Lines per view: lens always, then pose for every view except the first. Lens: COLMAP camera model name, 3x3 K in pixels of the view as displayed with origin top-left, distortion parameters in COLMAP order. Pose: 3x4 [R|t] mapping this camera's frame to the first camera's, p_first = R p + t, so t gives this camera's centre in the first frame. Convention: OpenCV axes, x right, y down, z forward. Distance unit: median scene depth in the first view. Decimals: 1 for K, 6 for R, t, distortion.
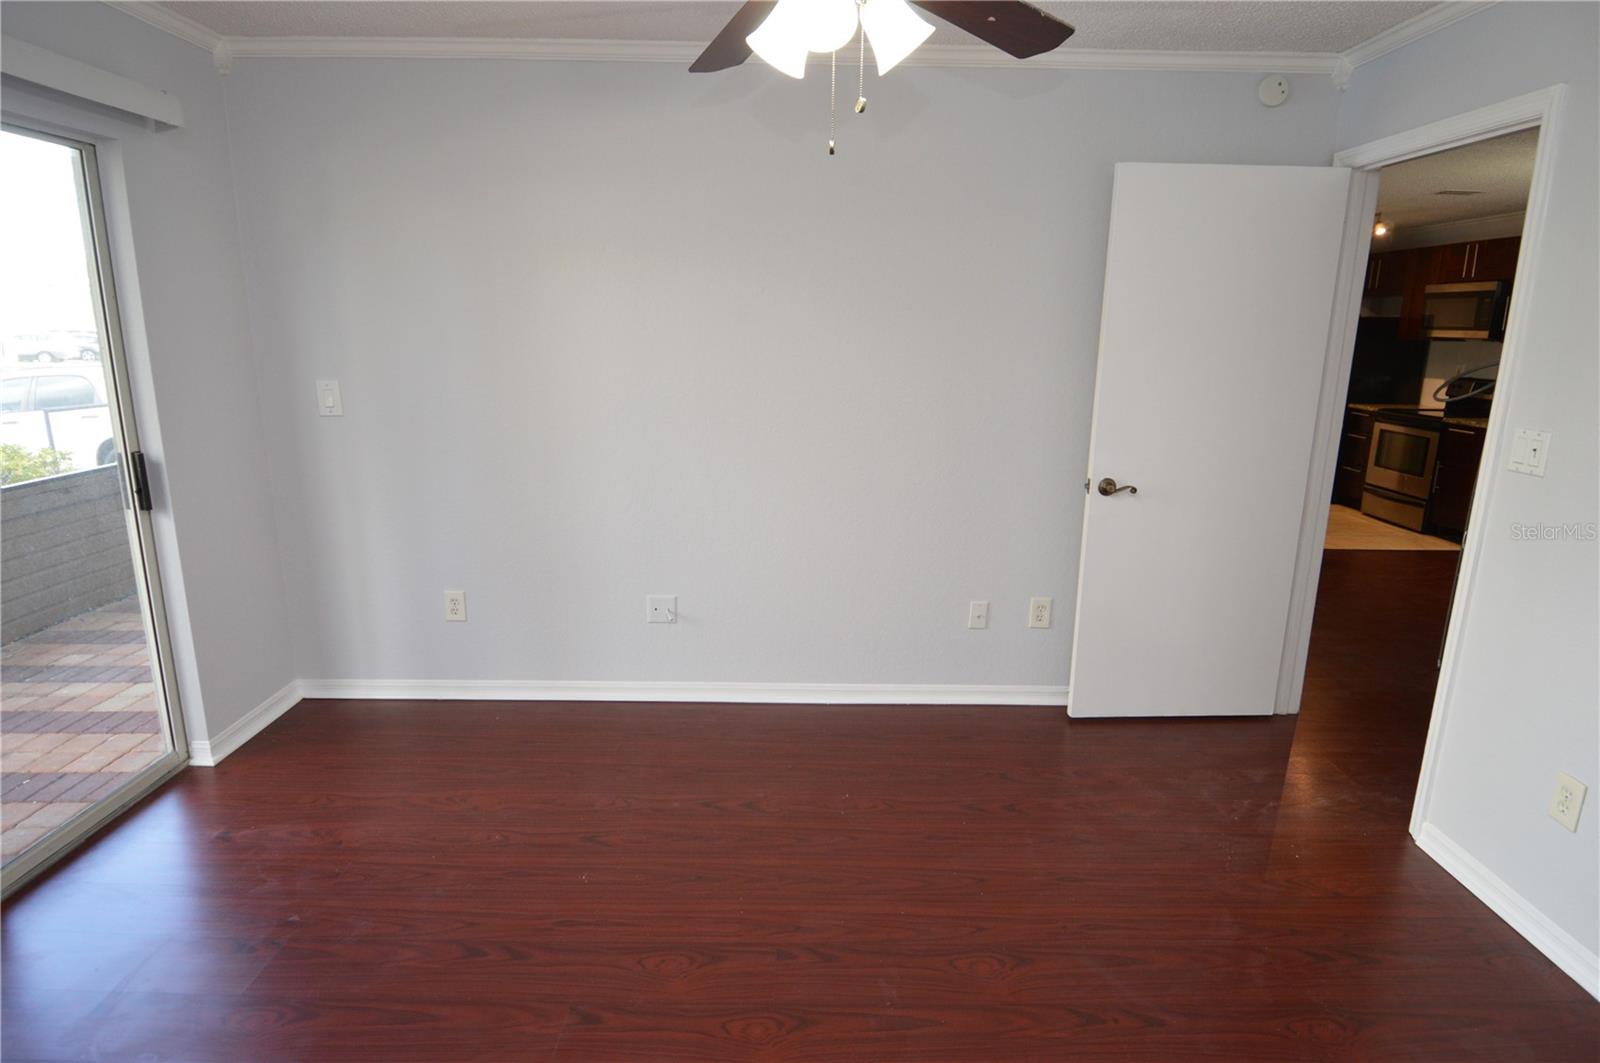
lens RADIAL K [[850.3, 0, 811.5], [0, 850.3, 521.2], [0, 0, 1]] dist [0.014615, -0.025721]
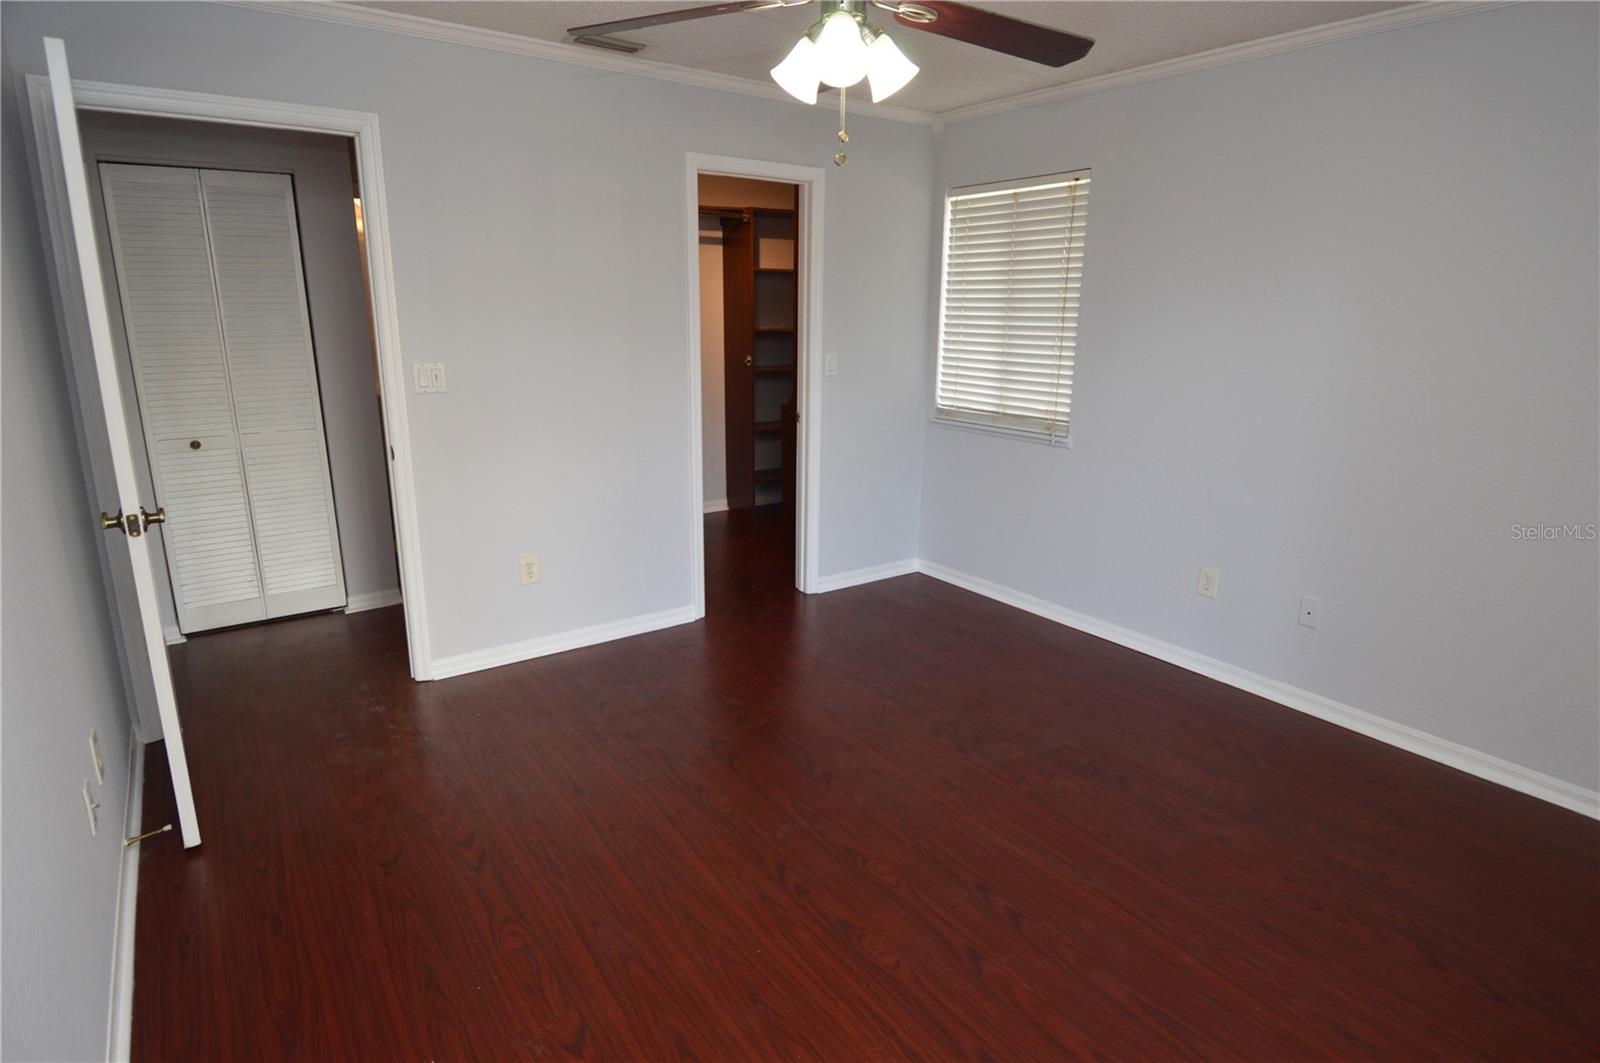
lens RADIAL K [[850.3, 0, 811.5], [0, 850.3, 521.2], [0, 0, 1]] dist [0.014615, -0.025721]
pose [[-0.582671, -0.217336, 0.783109, -0.780839], [0.163228, 0.912649, 0.374737, -0.316509], [-0.796147, 0.346174, -0.496299, 1.364538]]
